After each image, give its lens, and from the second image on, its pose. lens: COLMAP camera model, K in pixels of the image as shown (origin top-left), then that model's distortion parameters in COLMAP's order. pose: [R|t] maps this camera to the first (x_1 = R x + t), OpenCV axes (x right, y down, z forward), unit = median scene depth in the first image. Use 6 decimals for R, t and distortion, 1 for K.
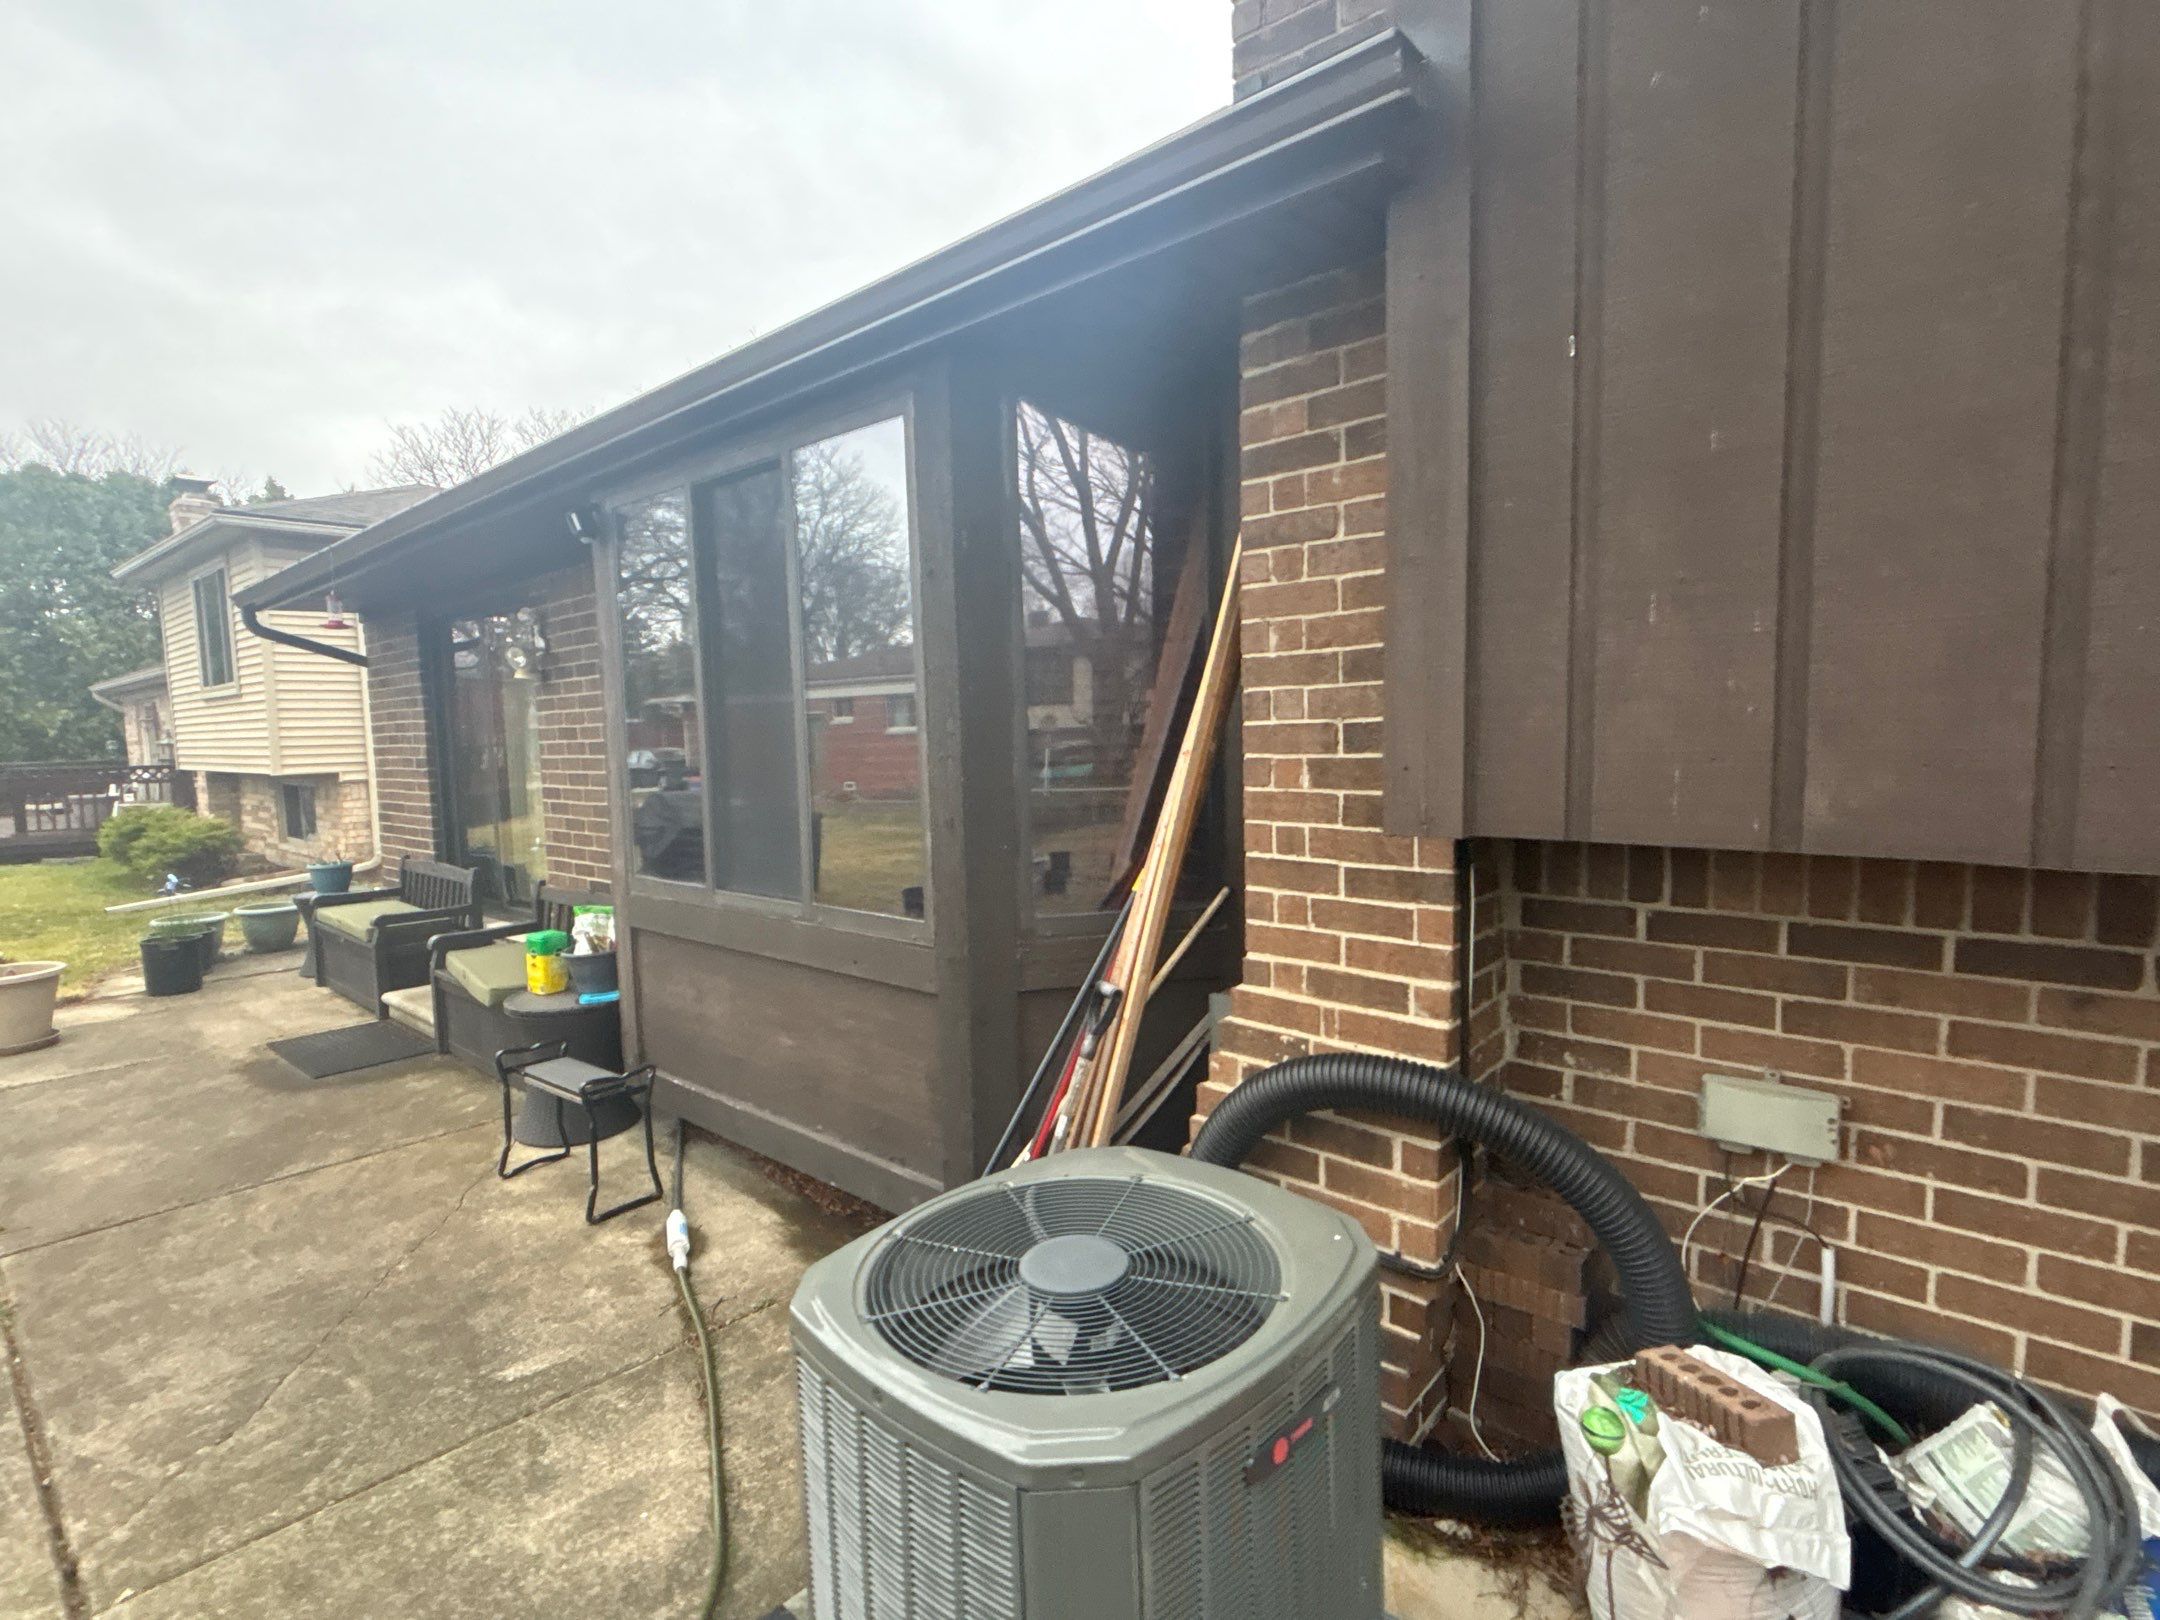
lens RADIAL K [[1015.5, 0, 1080.0], [0, 1015.5, 810.0], [0, 0, 1]] dist [0.016888, -0.000523]
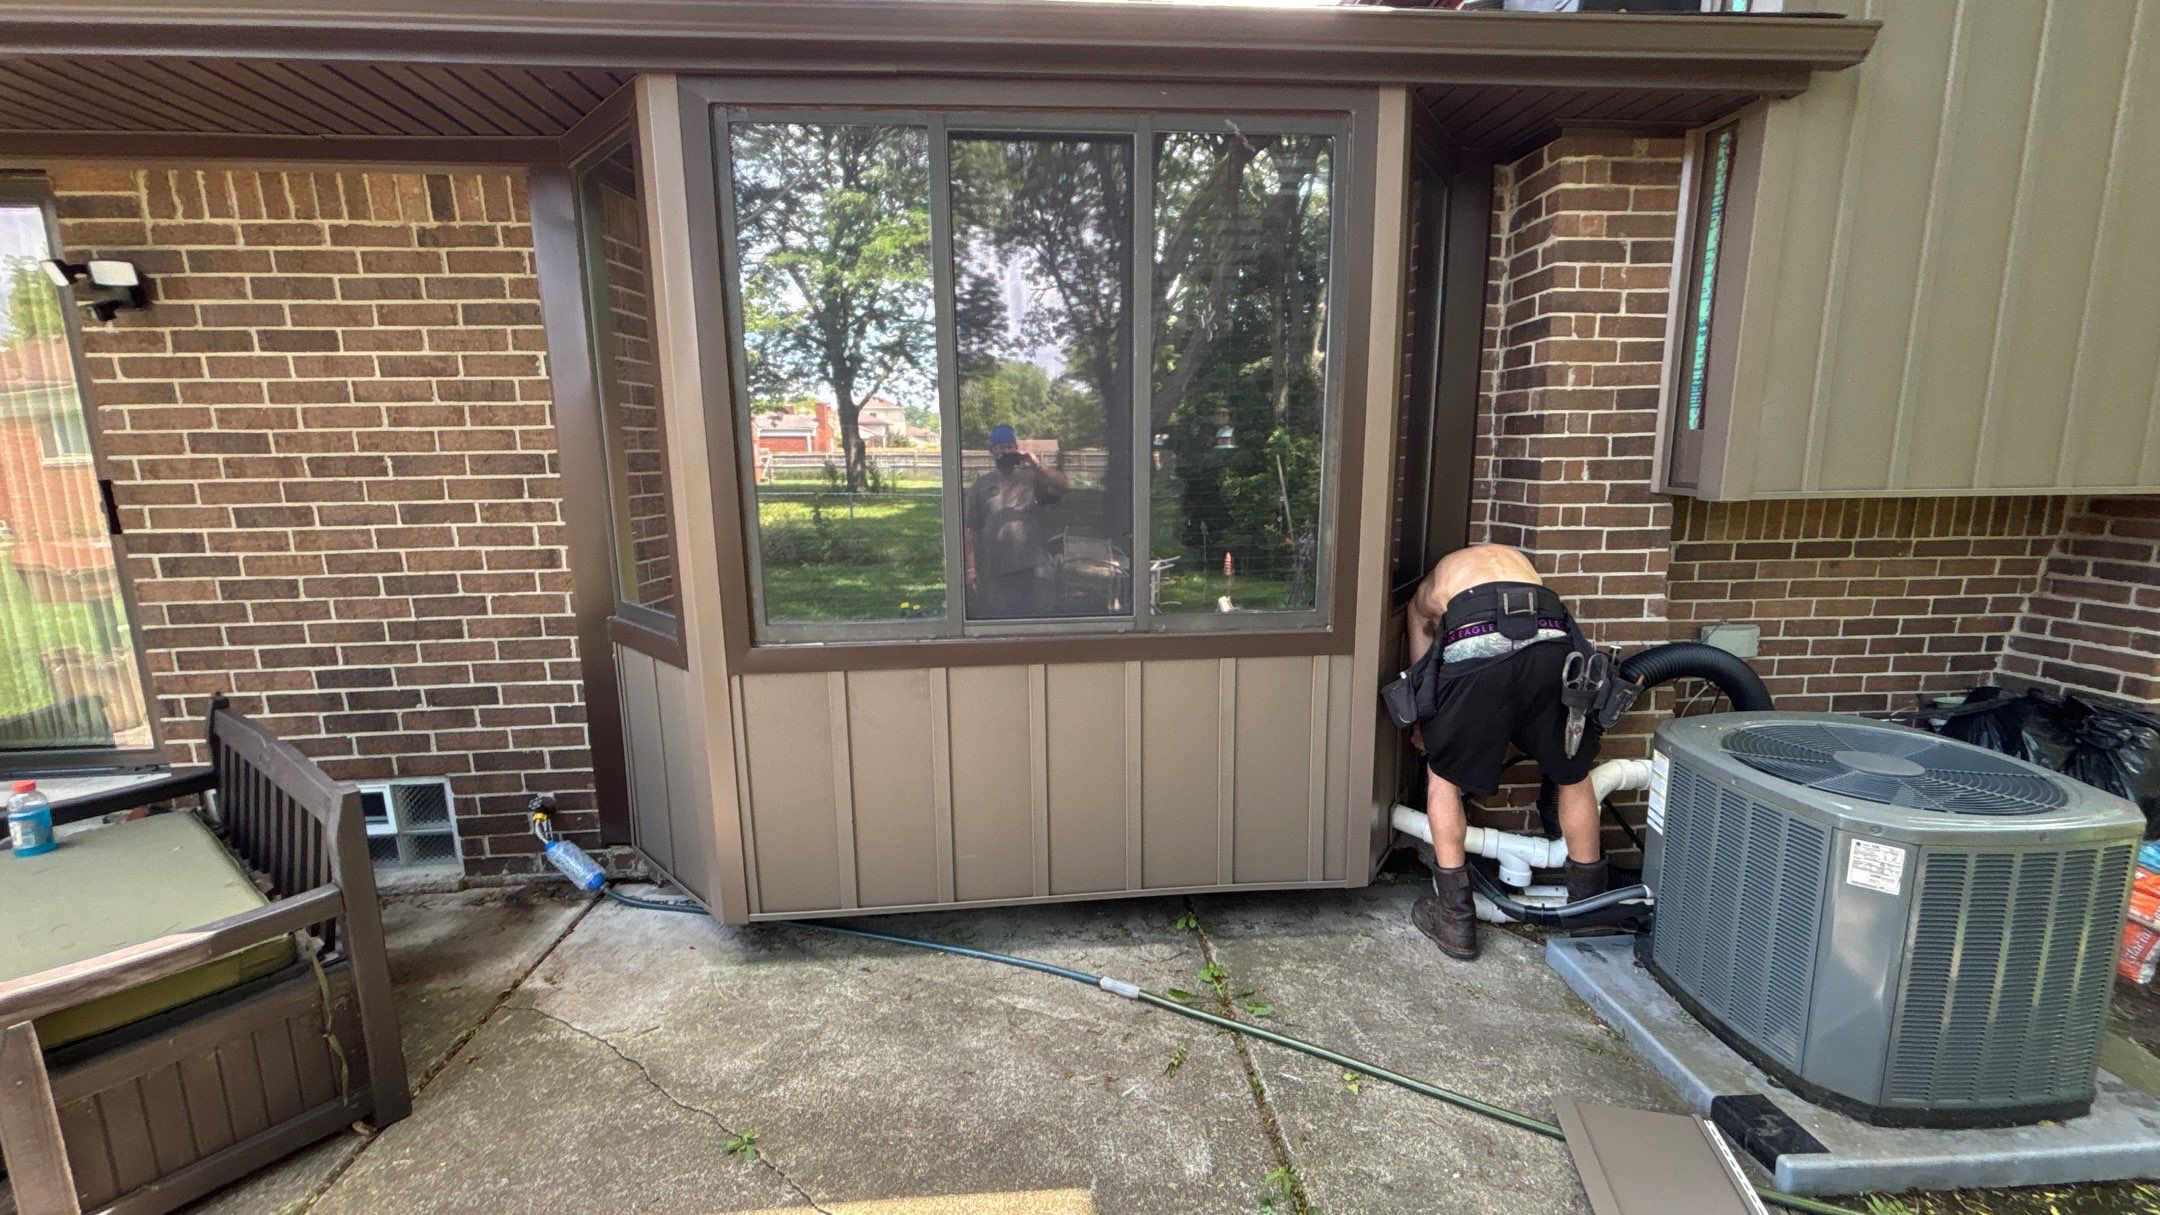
lens RADIAL K [[902.4, 0, 1080.0], [0, 902.4, 607.5], [0, 0, 1]] dist [-0.001047, 0.000129]
pose [[0.697218, -0.103180, 0.709395, -1.271364], [0.052523, 0.994280, 0.092995, 0.002219], [-0.714932, -0.027578, 0.698649, 0.602009]]
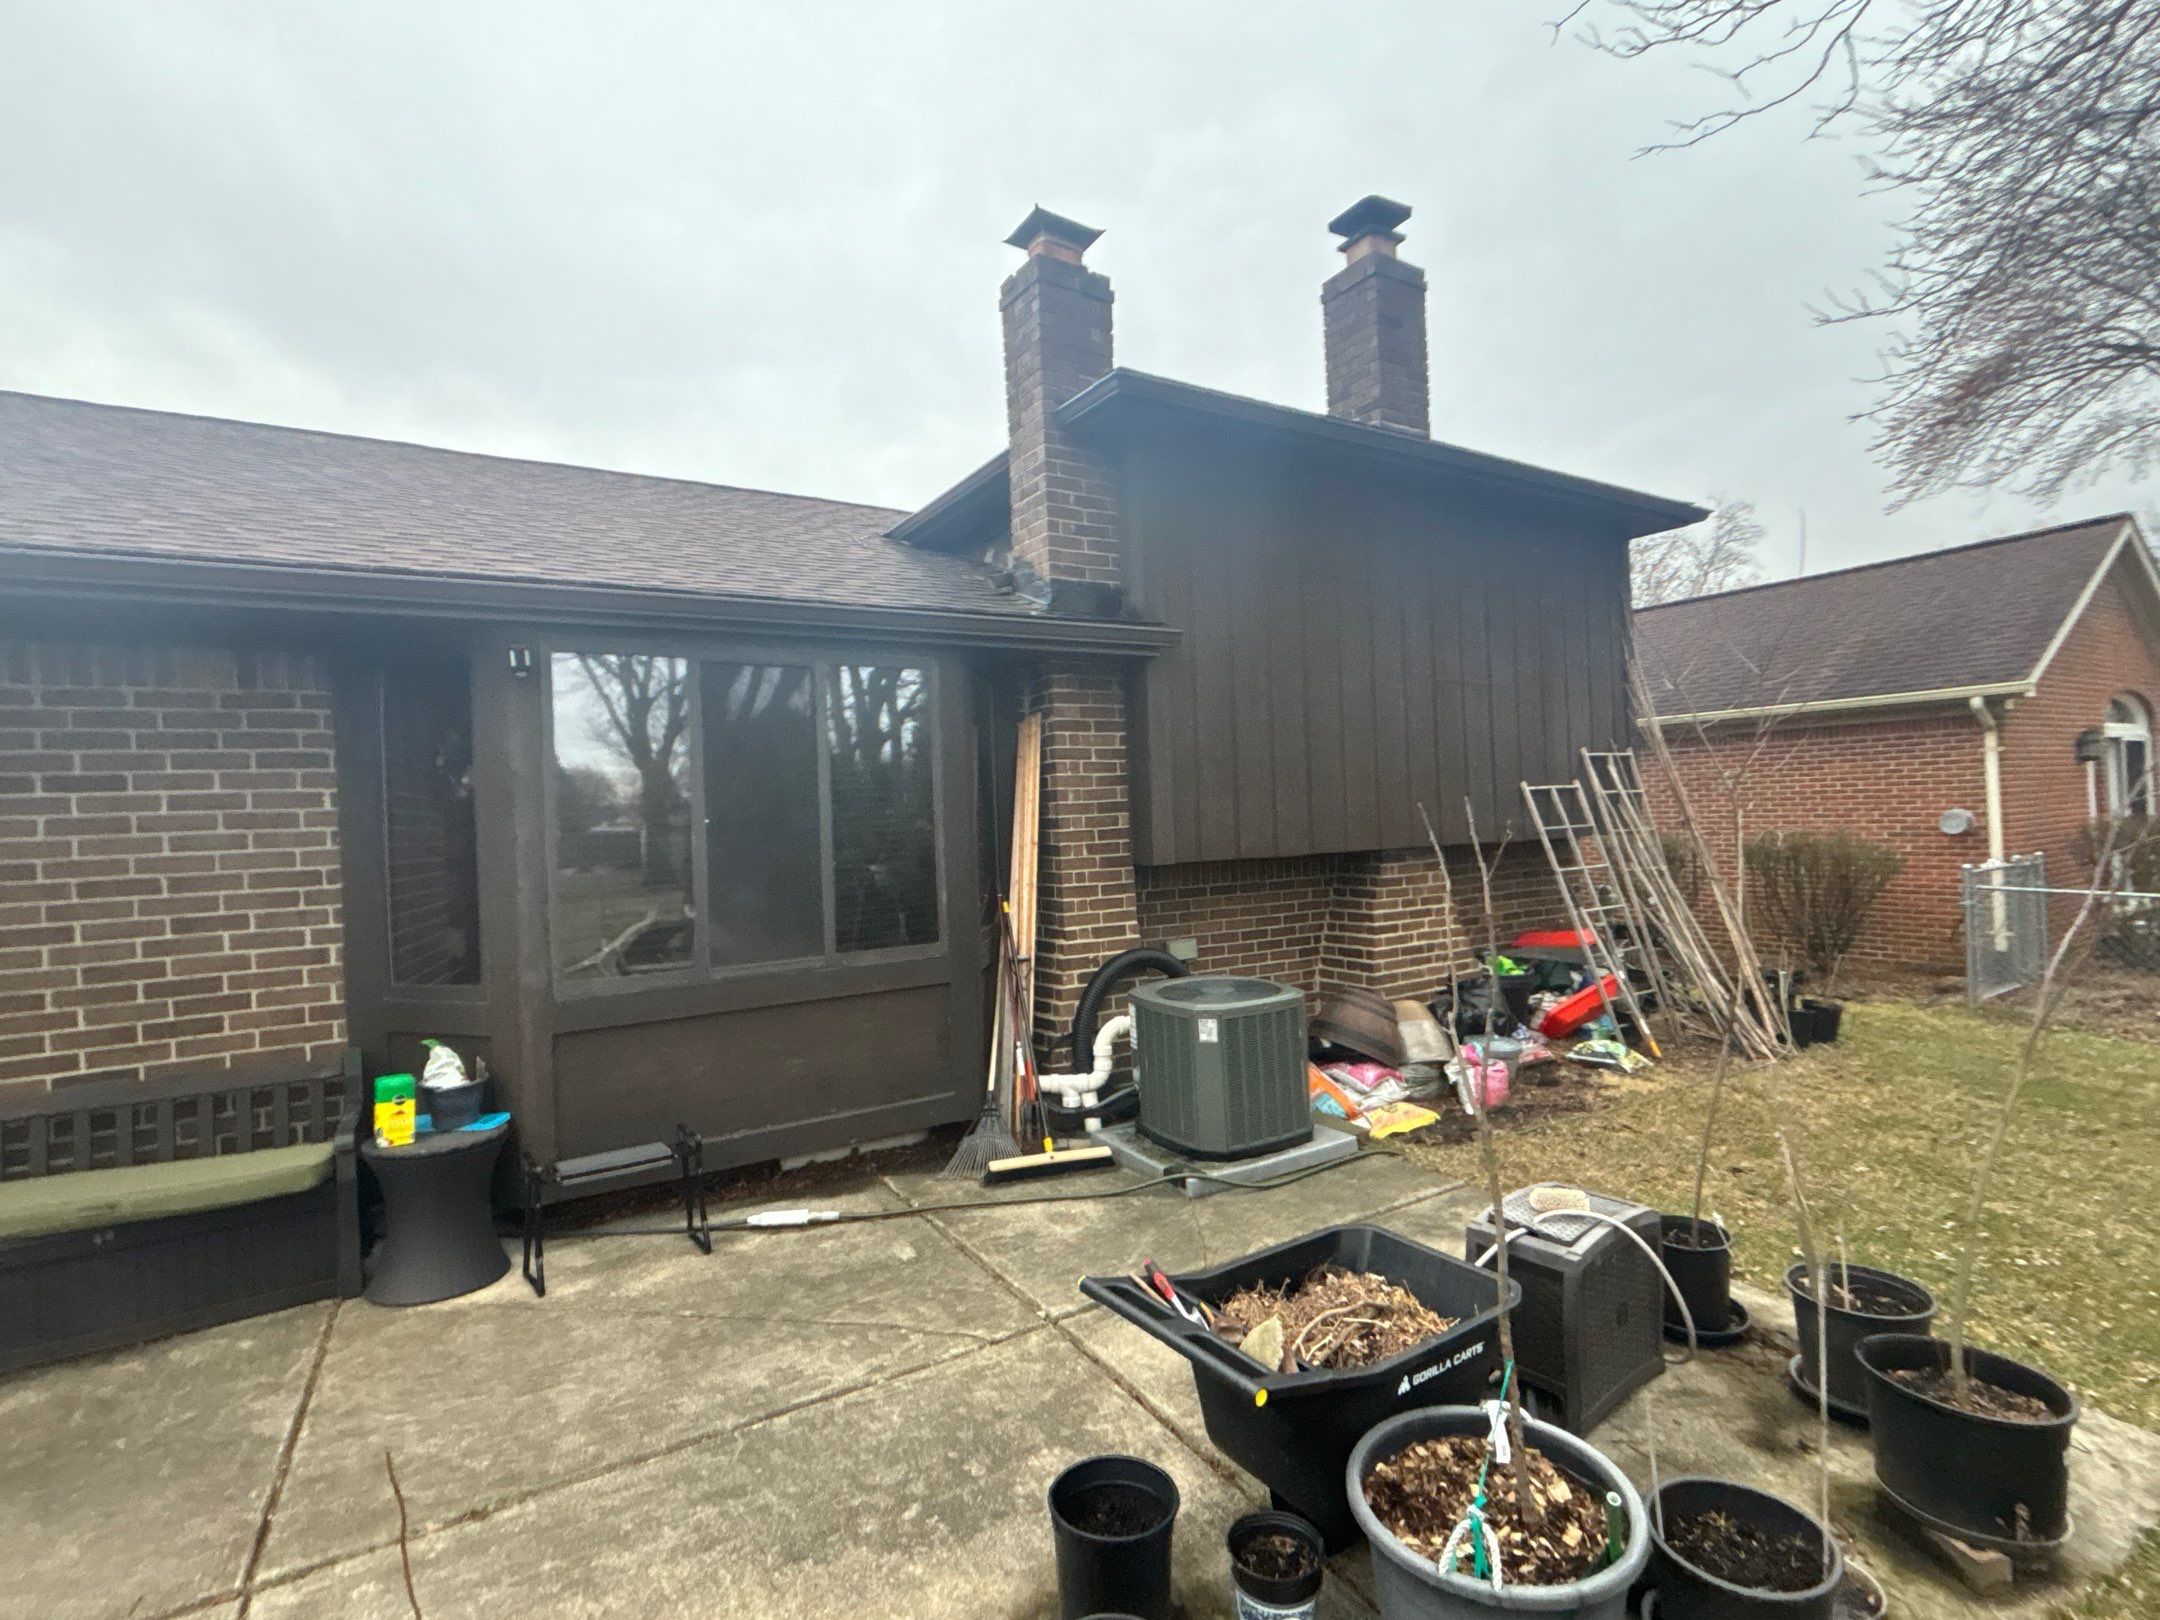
lens RADIAL K [[951.9, 0, 1040.1], [0, 951.9, 807.2], [0, 0, 1]] dist [-0.001299, -0.000198]
pose [[0.353323, 0.026717, 0.935120, -2.037447], [0.110793, 0.991362, -0.070186, 0.012892], [-0.928918, 0.128403, 0.347310, 0.272612]]
